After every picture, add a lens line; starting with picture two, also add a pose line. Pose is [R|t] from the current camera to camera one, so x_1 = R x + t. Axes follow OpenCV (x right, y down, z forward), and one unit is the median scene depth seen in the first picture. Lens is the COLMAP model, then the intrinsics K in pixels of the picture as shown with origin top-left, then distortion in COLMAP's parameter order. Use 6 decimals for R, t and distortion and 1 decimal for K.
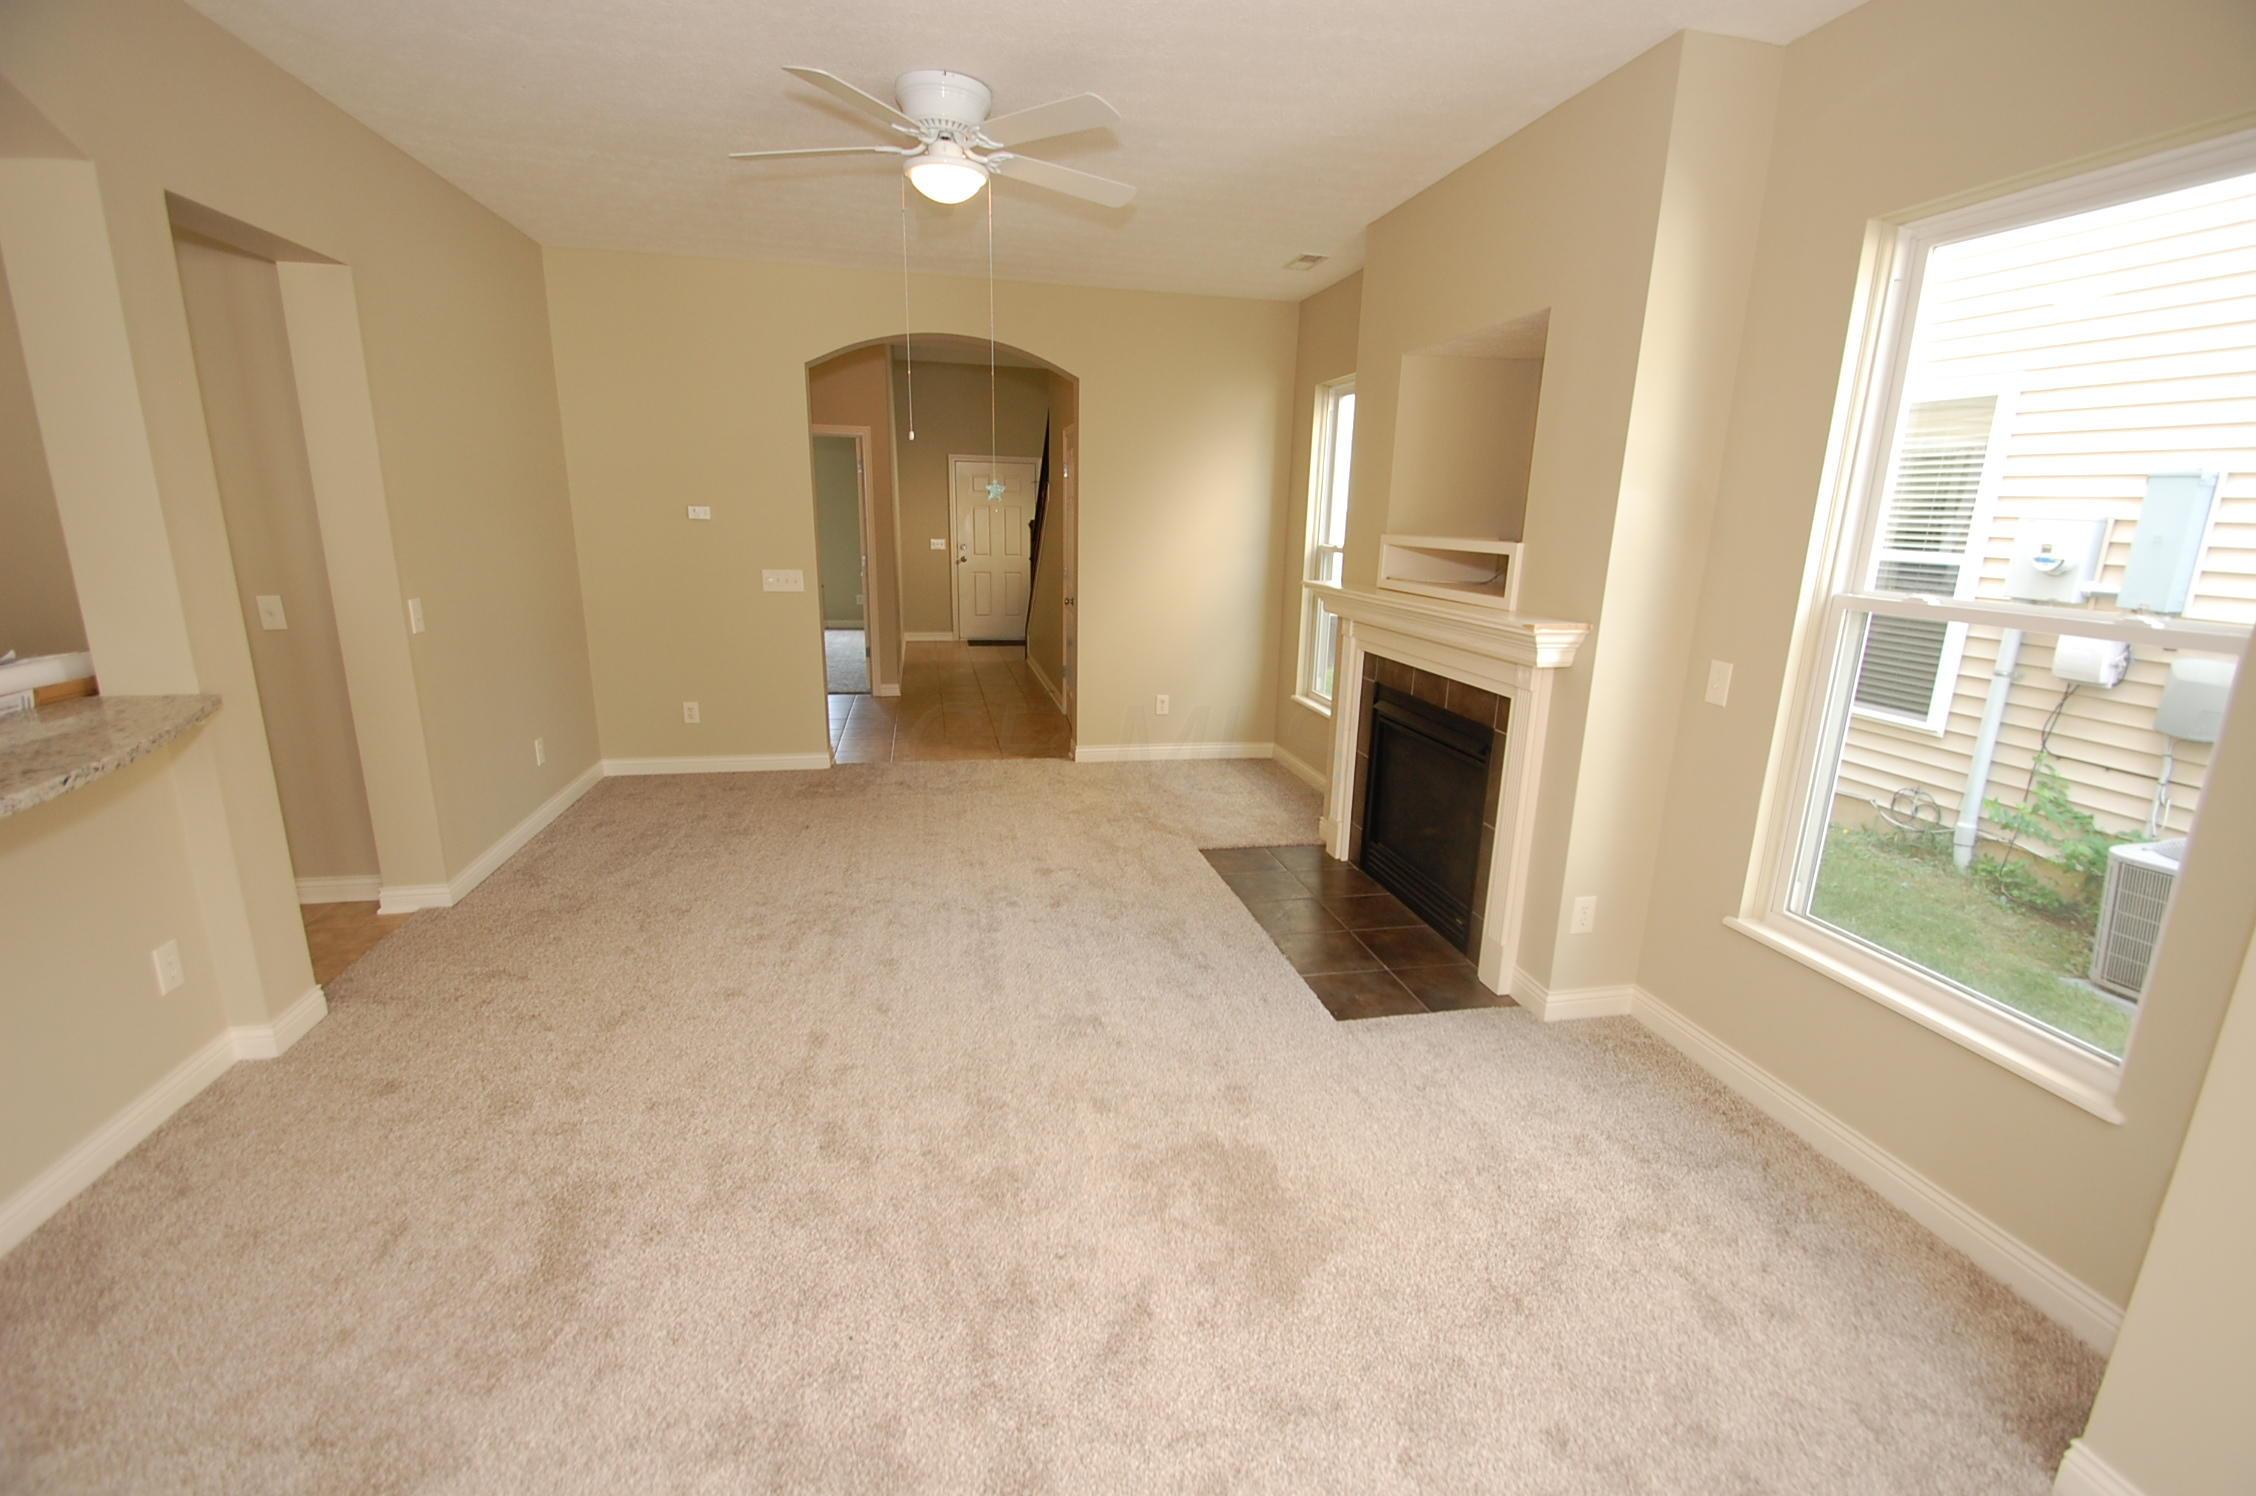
lens RADIAL K [[992.2, 0, 1143.1], [0, 992.2, 763.2], [0, 0, 1]] dist [-0.000839, -0.000261]
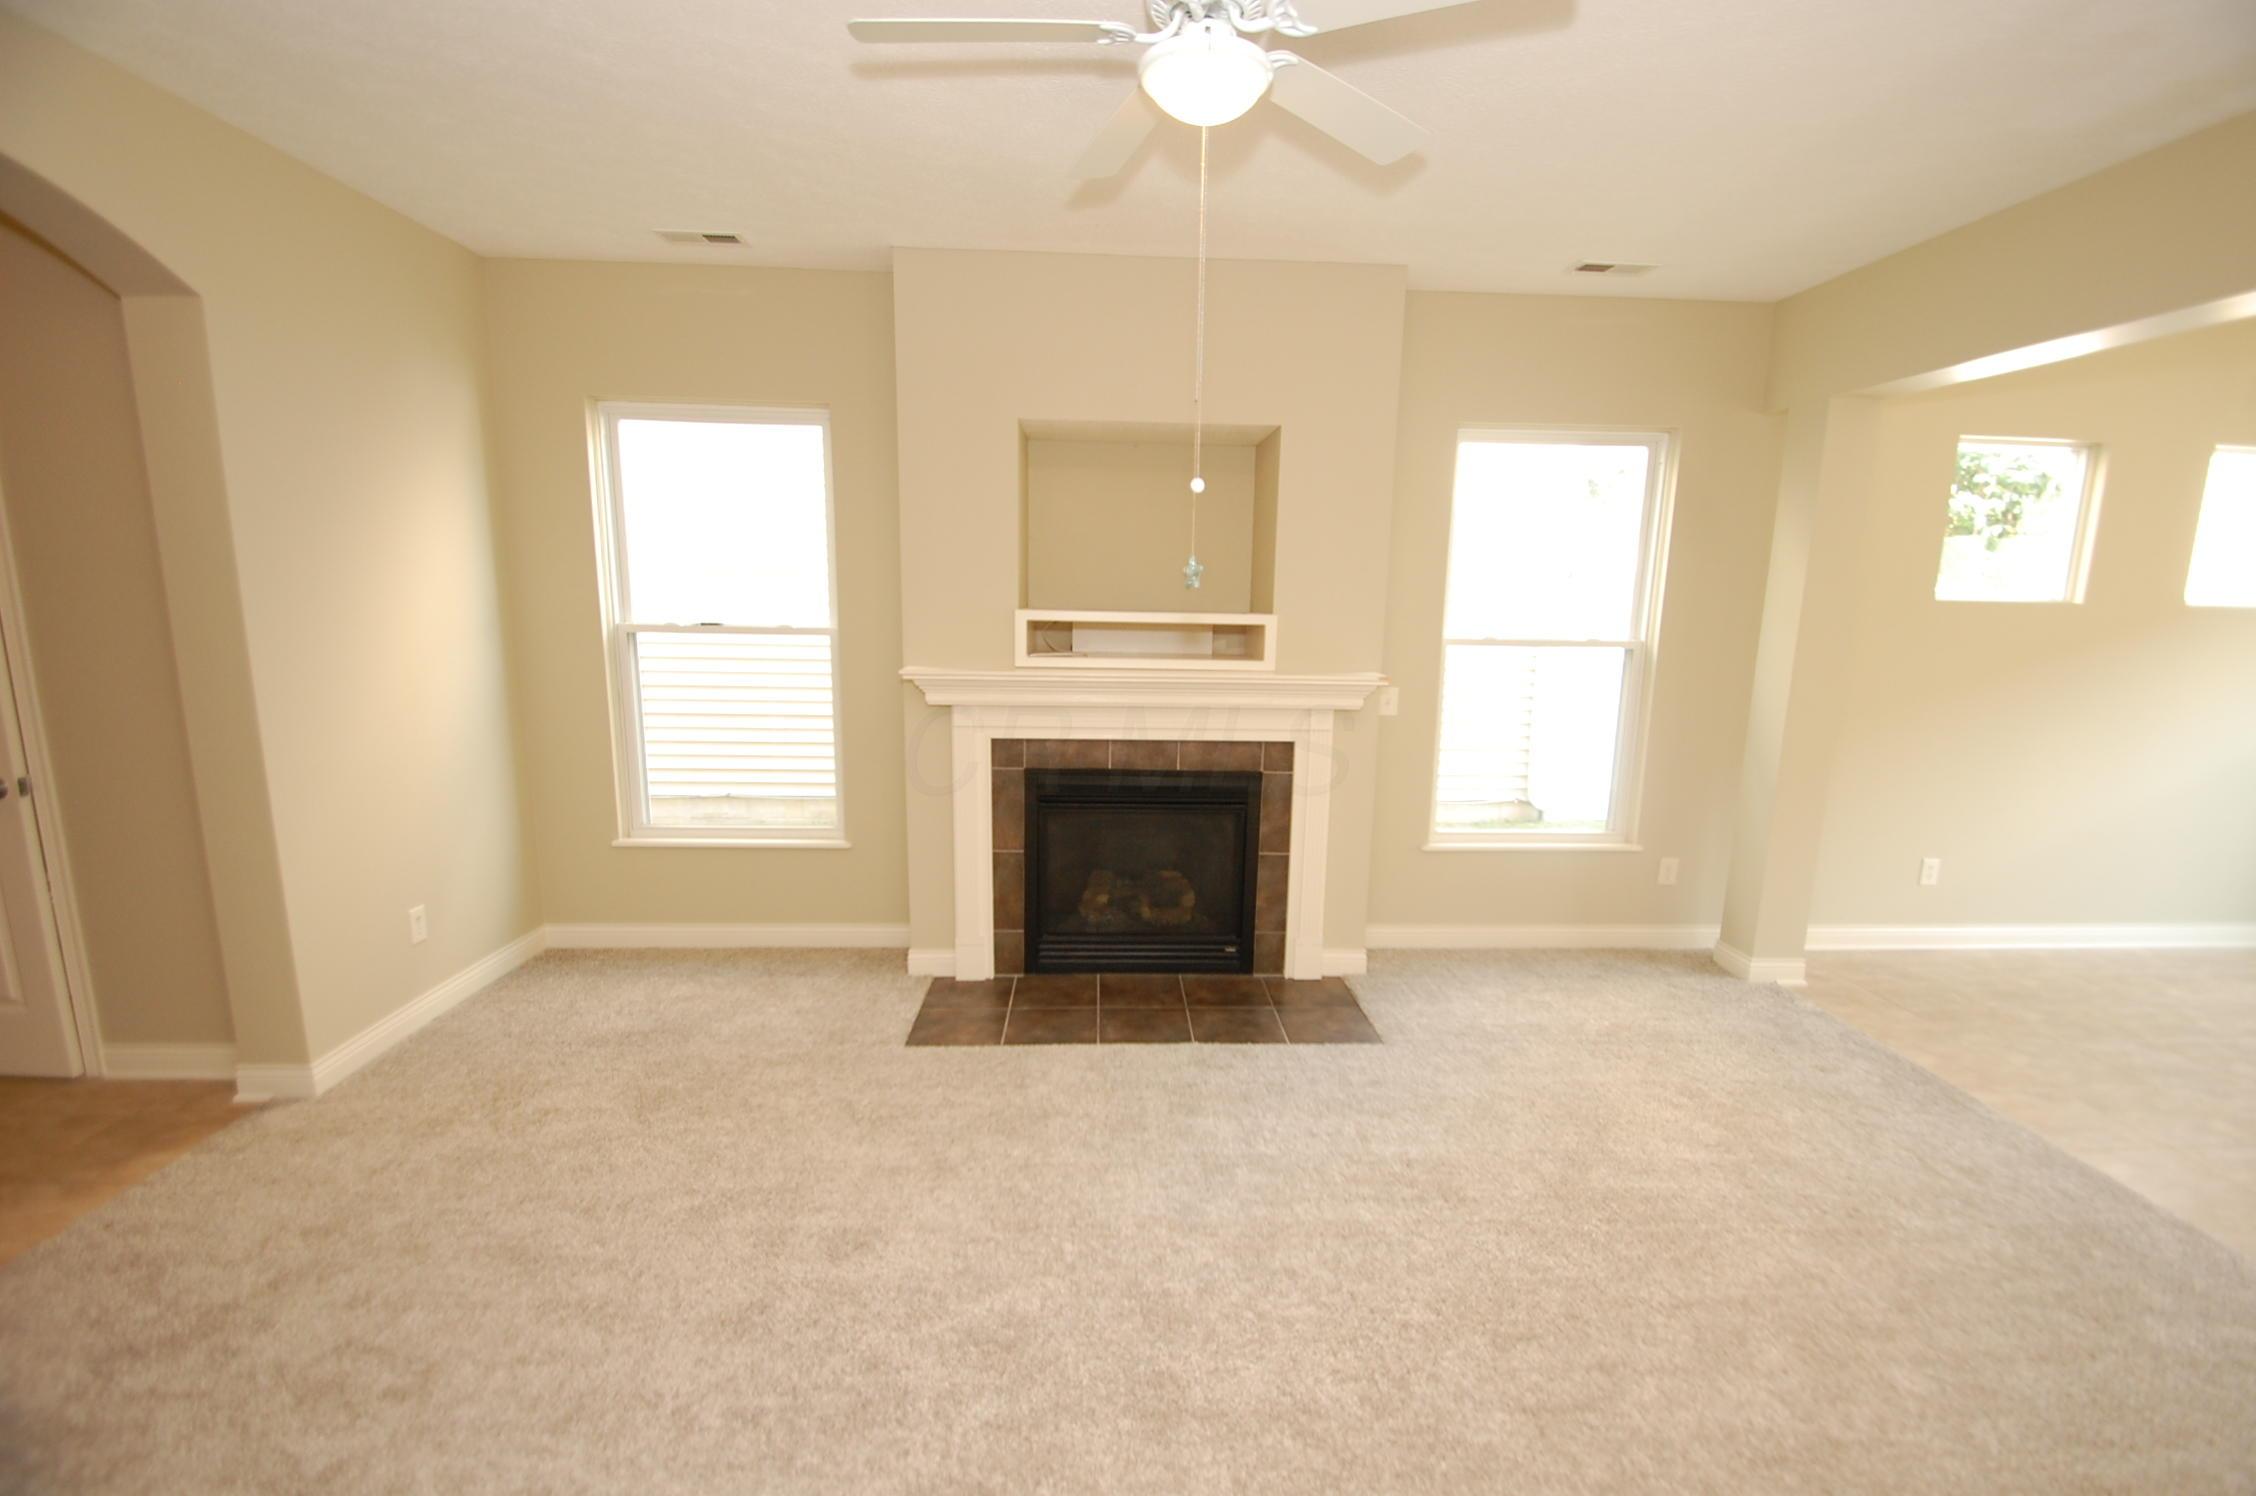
lens RADIAL K [[992.2, 0, 1143.1], [0, 992.2, 763.2], [0, 0, 1]] dist [-0.000839, -0.000261]
pose [[0.175260, -0.191272, 0.965764, -0.754359], [0.230573, 0.961640, 0.148612, -0.236384], [-0.957142, 0.196633, 0.212639, 0.835316]]
